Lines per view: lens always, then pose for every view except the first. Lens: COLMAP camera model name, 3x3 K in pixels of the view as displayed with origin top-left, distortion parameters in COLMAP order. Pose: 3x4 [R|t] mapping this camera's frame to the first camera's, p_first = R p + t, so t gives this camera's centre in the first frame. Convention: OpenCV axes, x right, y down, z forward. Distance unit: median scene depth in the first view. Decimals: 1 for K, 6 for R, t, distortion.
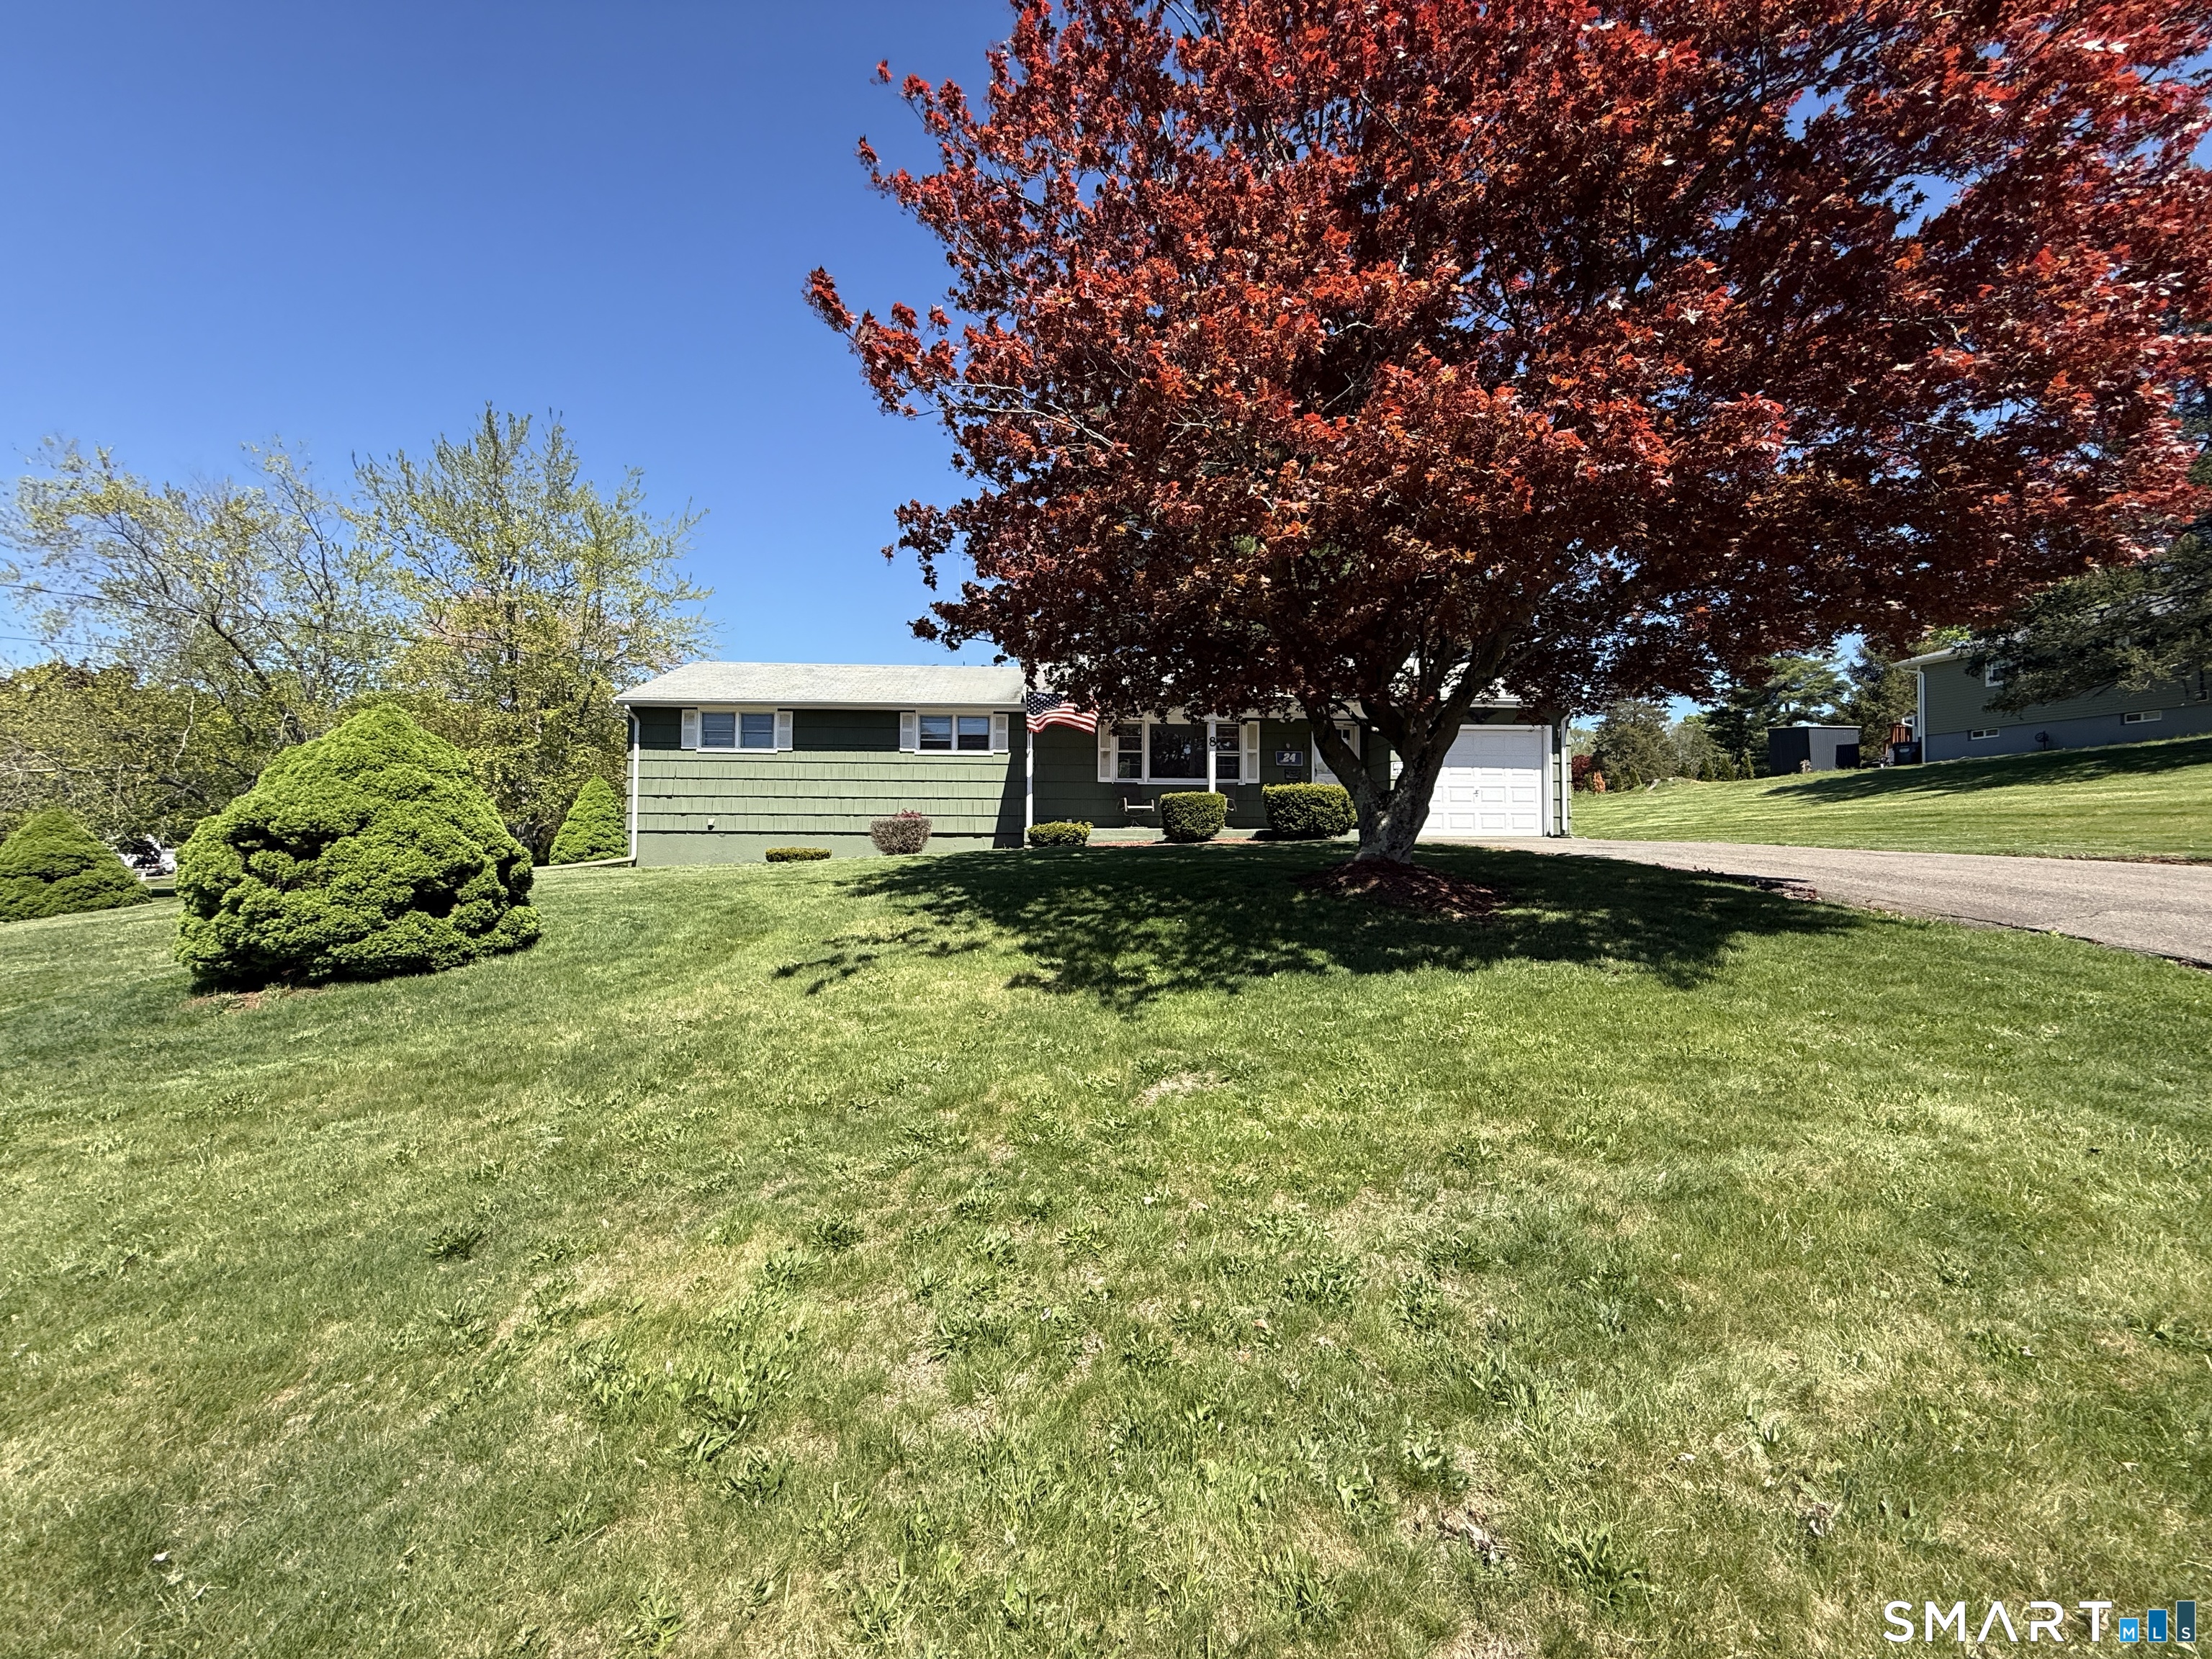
lens RADIAL K [[873.1, 0, 1114.5], [0, 873.1, 829.4], [0, 0, 1]] dist [-0.004083, -0.000321]
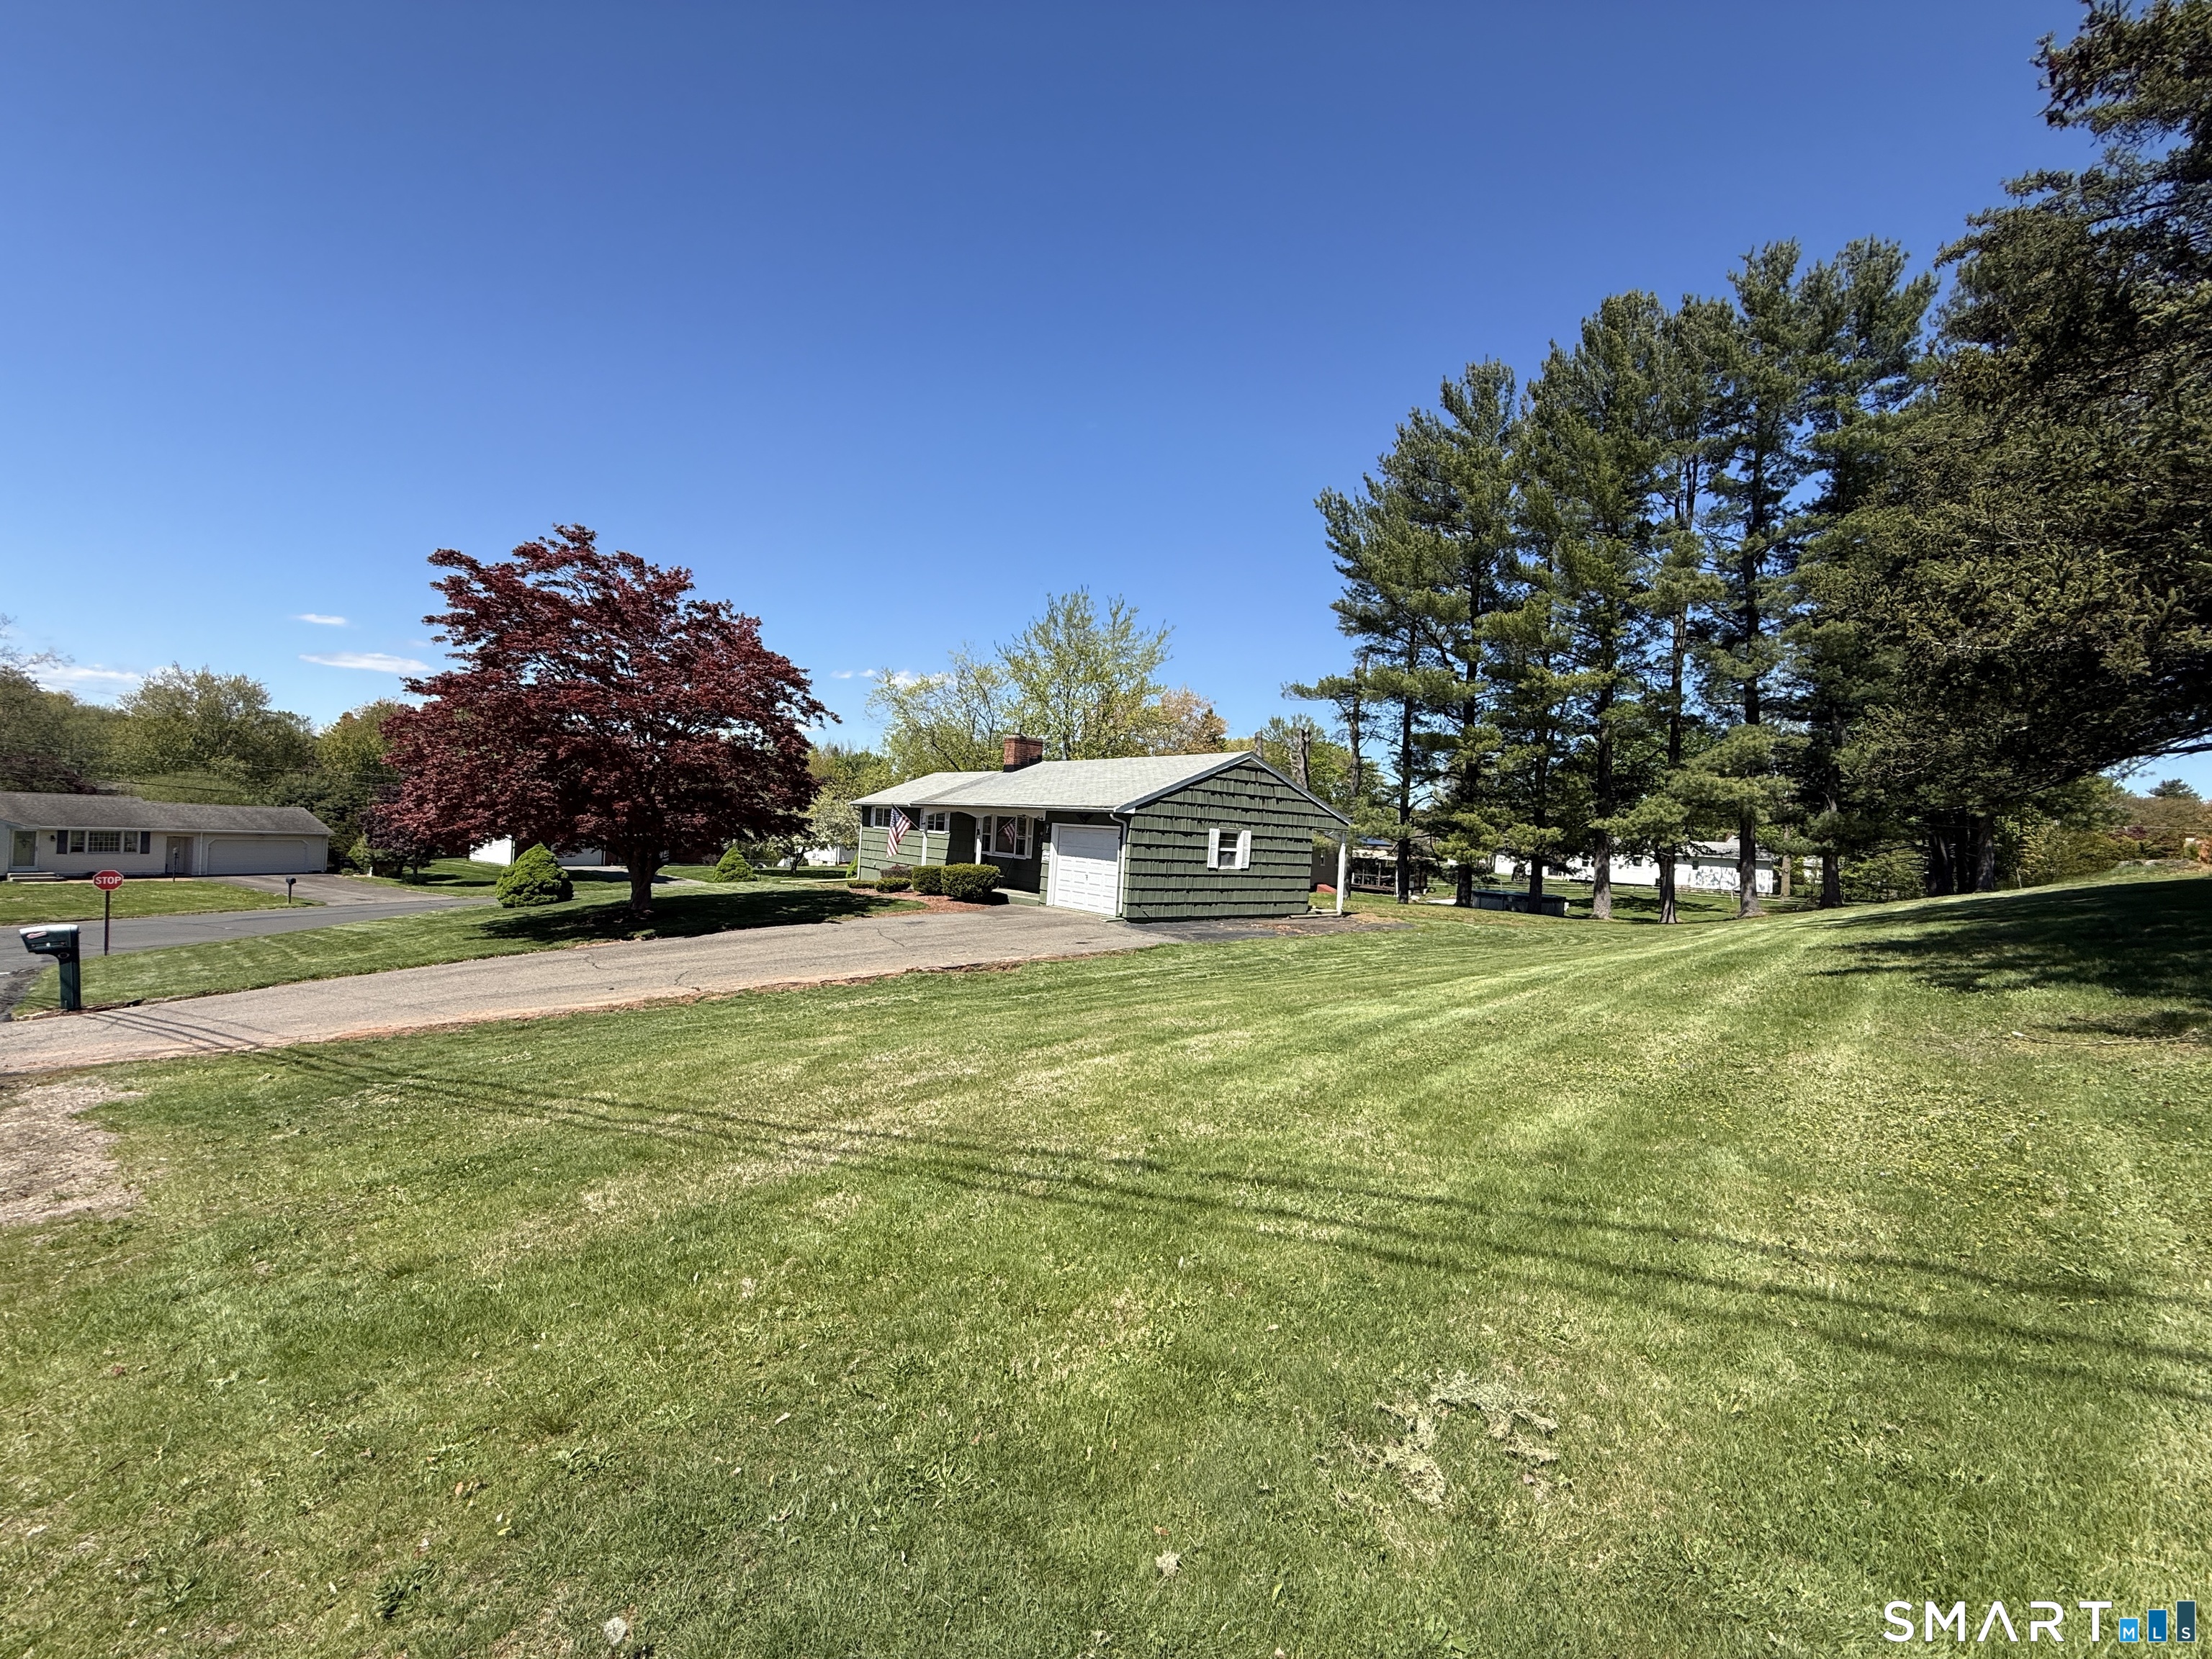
lens RADIAL K [[873.1, 0, 1099.3], [0, 873.1, 824.7], [0, 0, 1]] dist [-0.004083, -0.000321]
pose [[0.568966, 0.023612, -0.822022, 1.479059], [-0.032600, 0.999450, 0.006144, -0.126247], [0.821715, 0.023302, 0.569422, 0.272599]]
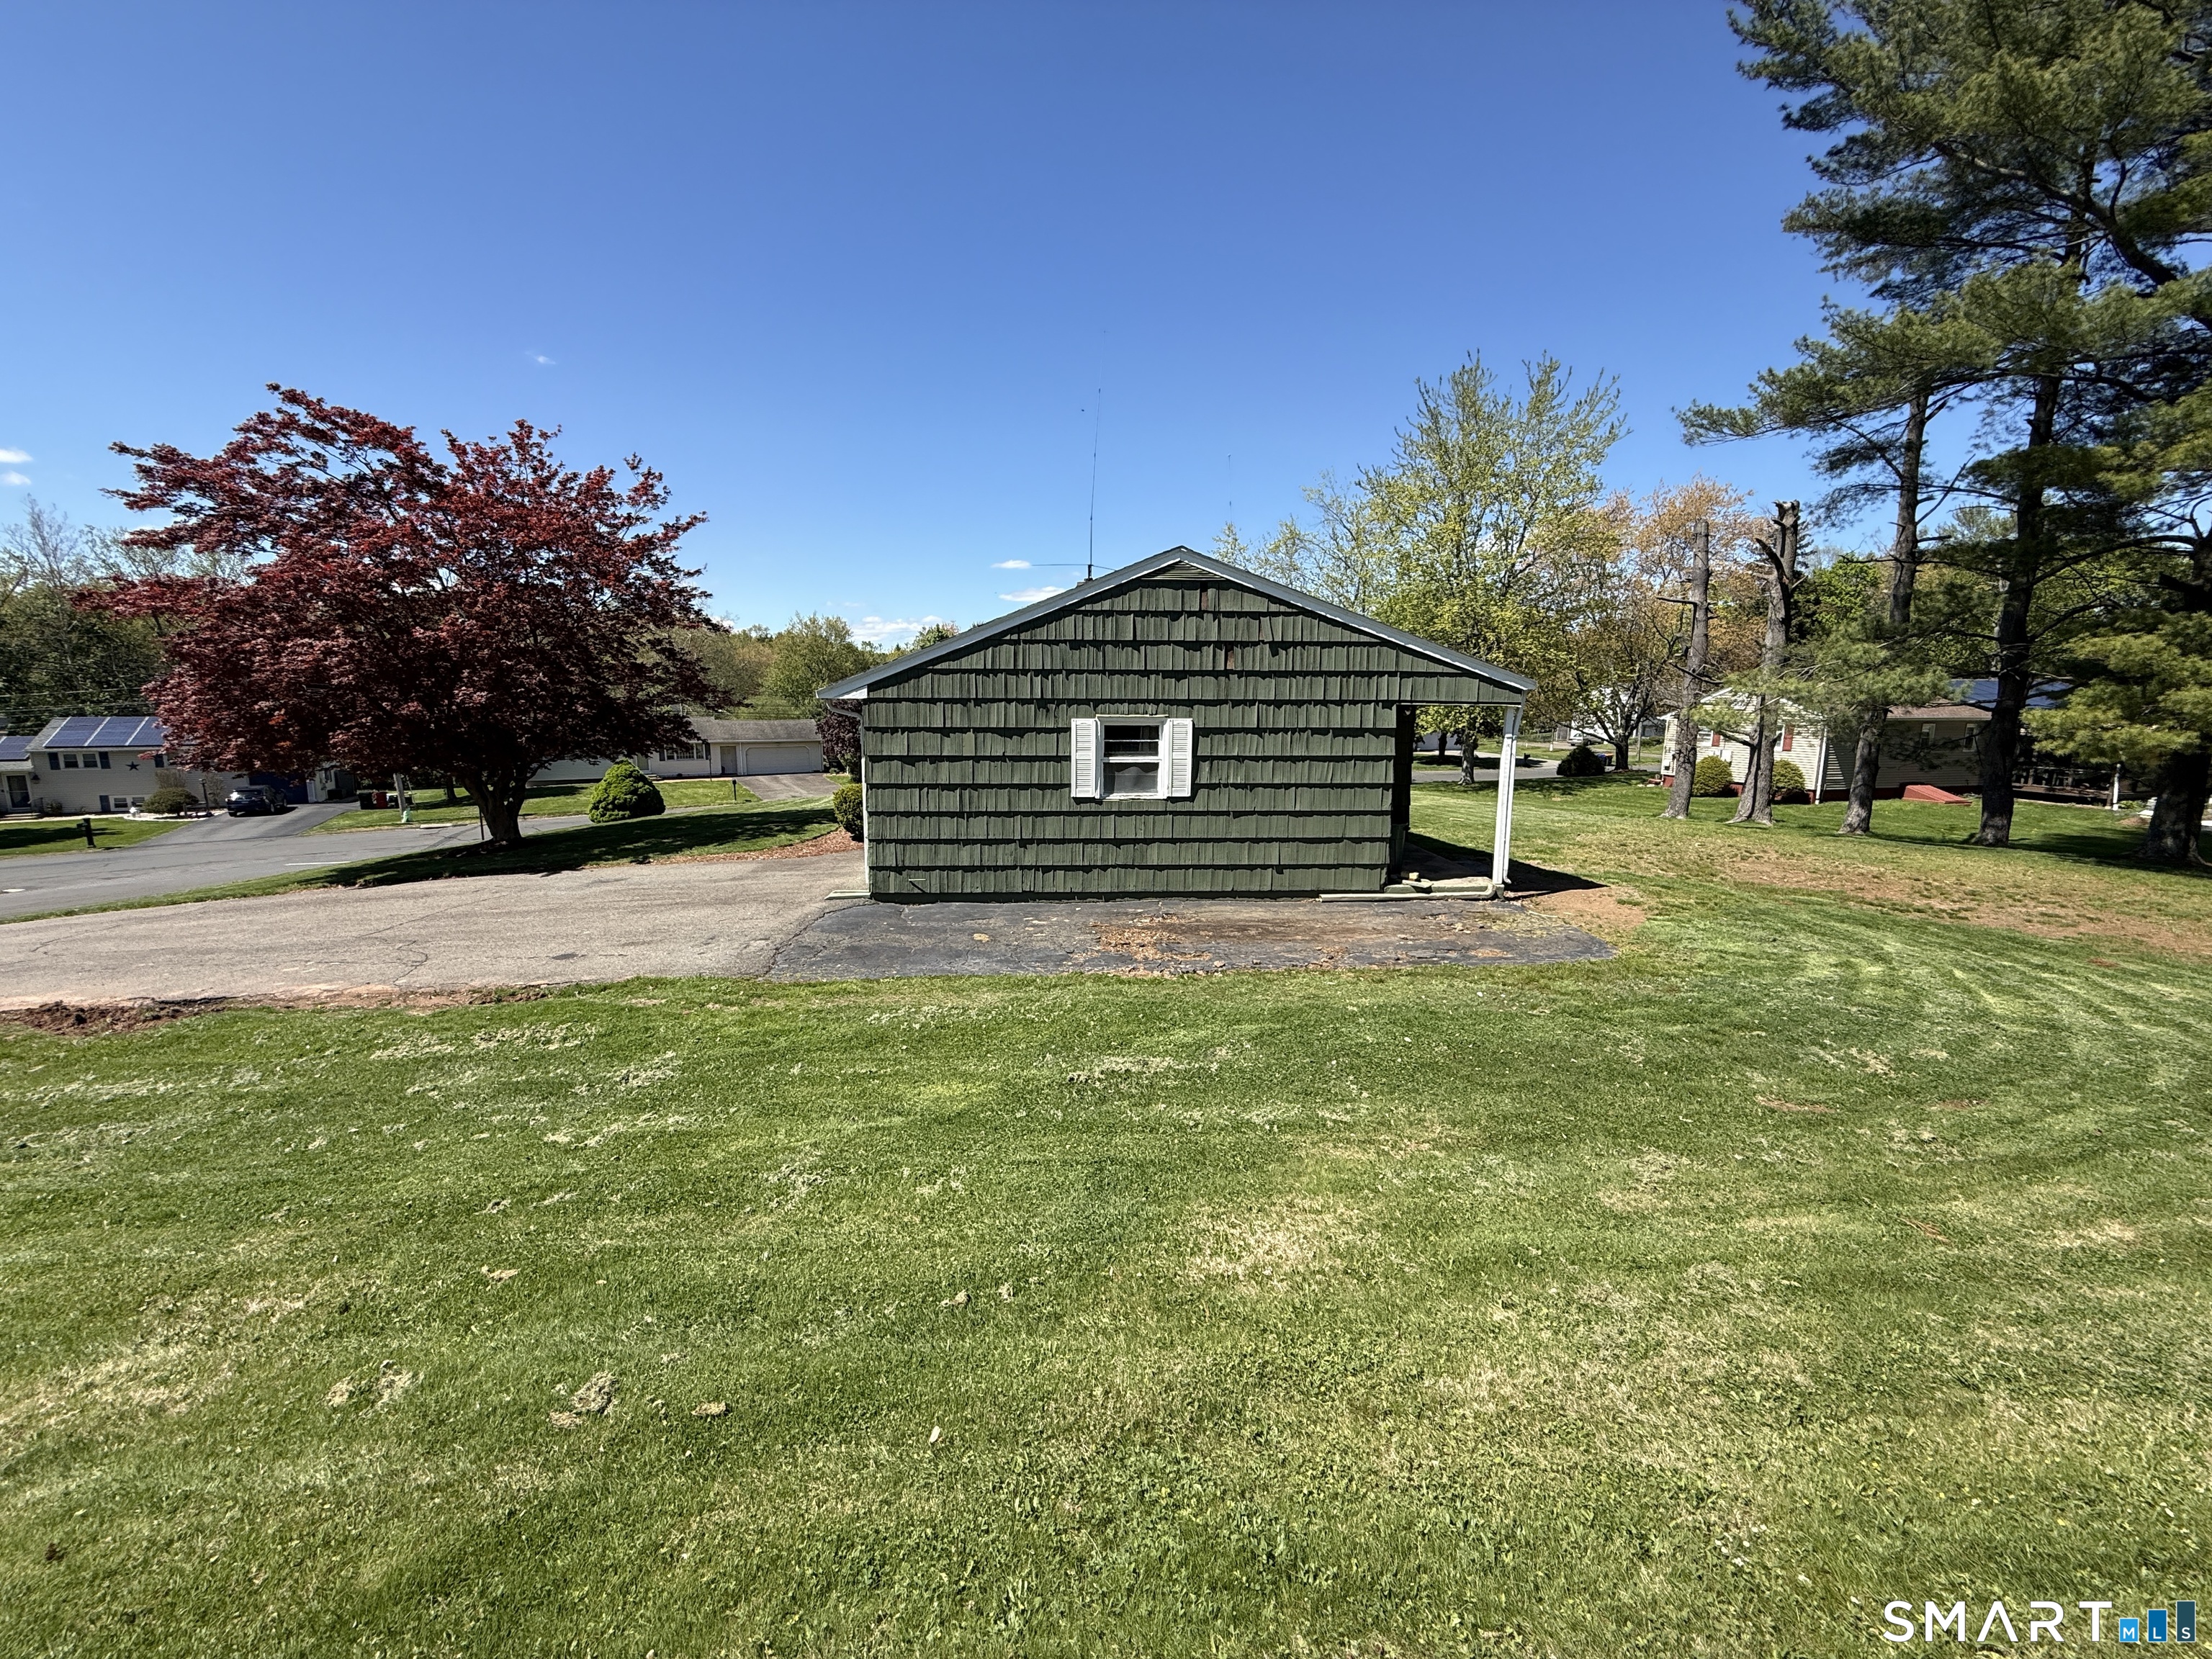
lens RADIAL K [[873.1, 0, 1106.8], [0, 873.1, 829.9], [0, 0, 1]] dist [-0.004083, -0.000321]
pose [[-0.022822, 0.148651, -0.988626, 1.122460], [0.024525, 0.988669, 0.148092, -0.131785], [0.999439, -0.020866, -0.026209, 1.260415]]
